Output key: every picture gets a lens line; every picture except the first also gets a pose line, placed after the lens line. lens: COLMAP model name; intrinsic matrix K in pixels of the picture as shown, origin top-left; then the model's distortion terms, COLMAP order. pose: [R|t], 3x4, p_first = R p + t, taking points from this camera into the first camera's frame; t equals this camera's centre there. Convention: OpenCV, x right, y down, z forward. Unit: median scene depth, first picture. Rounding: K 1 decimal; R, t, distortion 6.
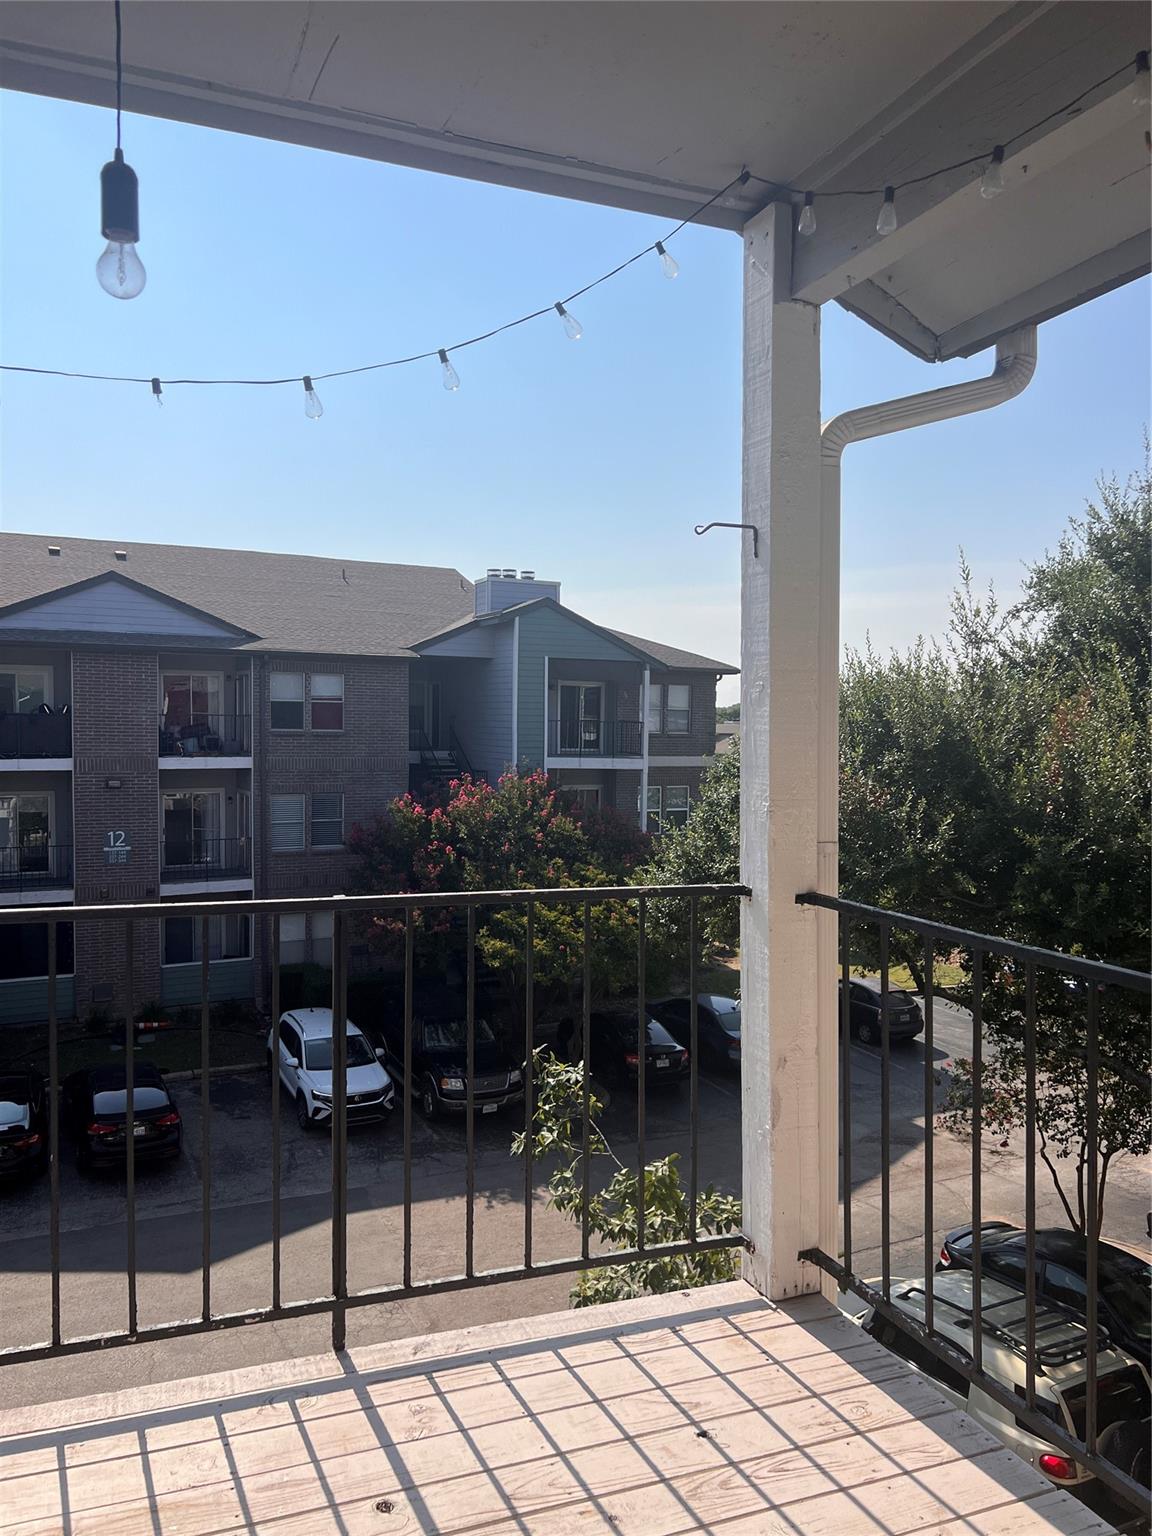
lens RADIAL K [[1178.5, 0, 563.5], [0, 1178.5, 771.2], [0, 0, 1]] dist [0.052979, -0.048074]
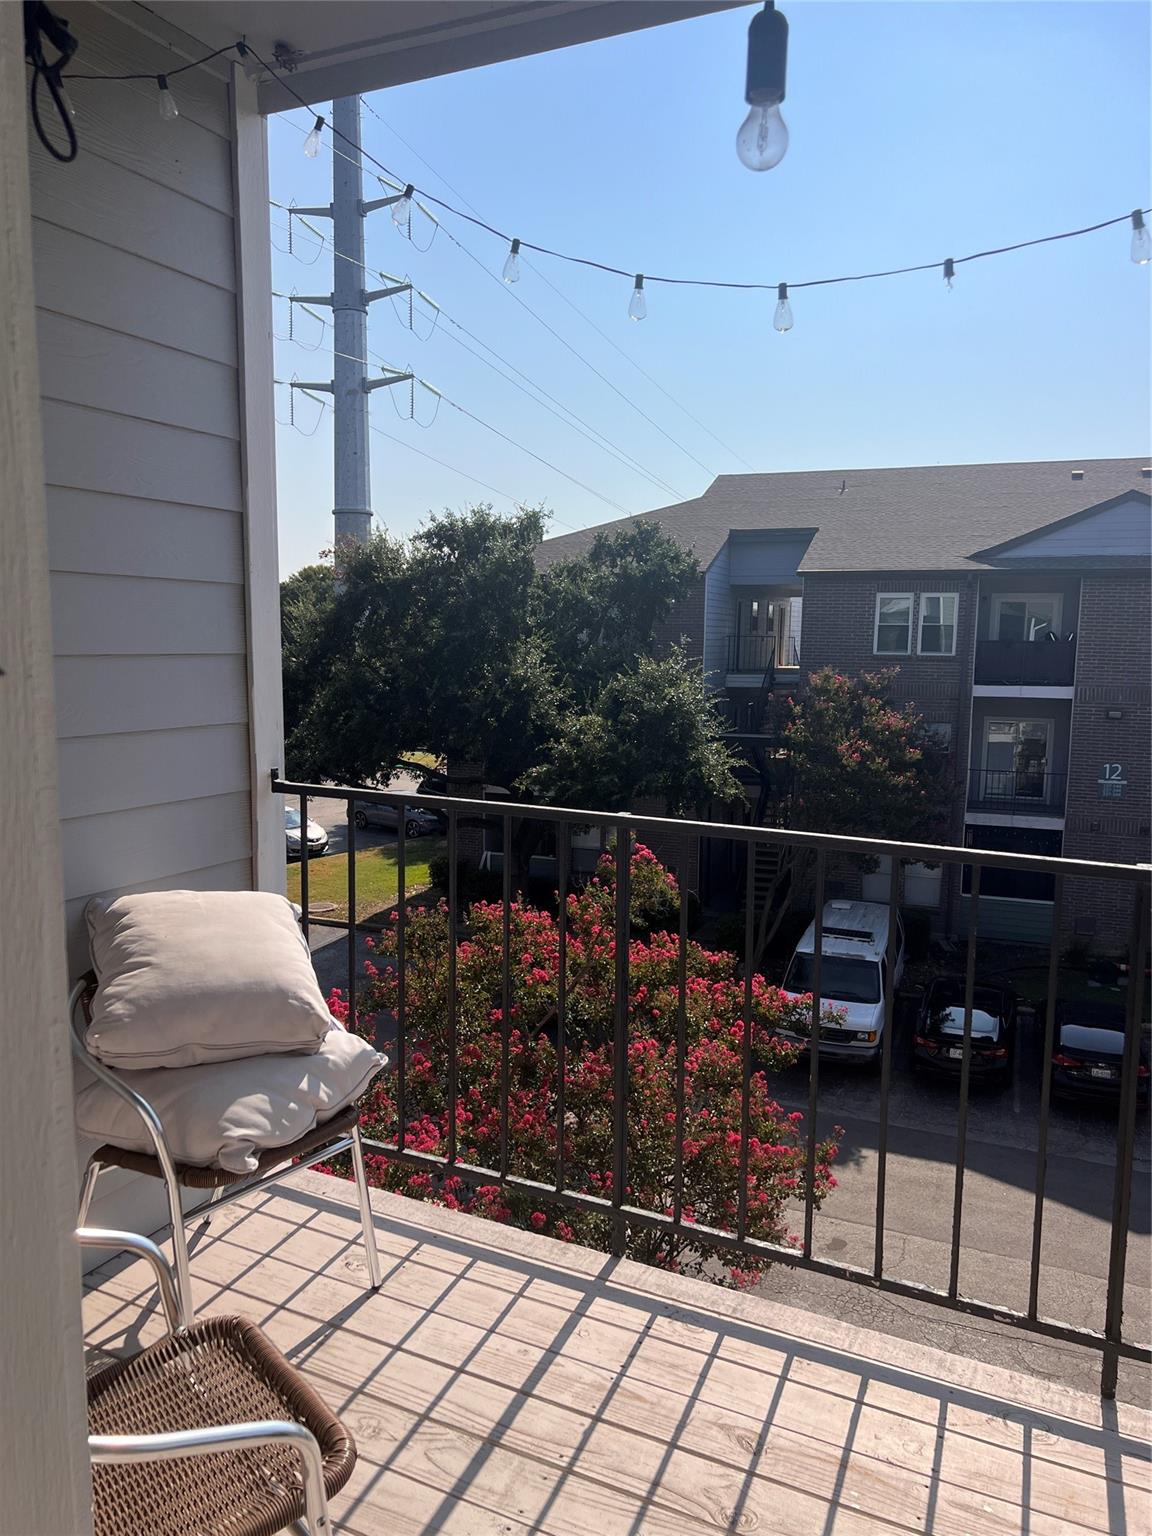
lens RADIAL K [[1178.5, 0, 587.3], [0, 1178.5, 769.6], [0, 0, 1]] dist [0.052979, -0.048074]
pose [[0.695891, 0.100694, -0.711053, 0.123498], [-0.058683, 0.994783, 0.083442, -0.009968], [0.715746, -0.016340, 0.698169, 0.156349]]
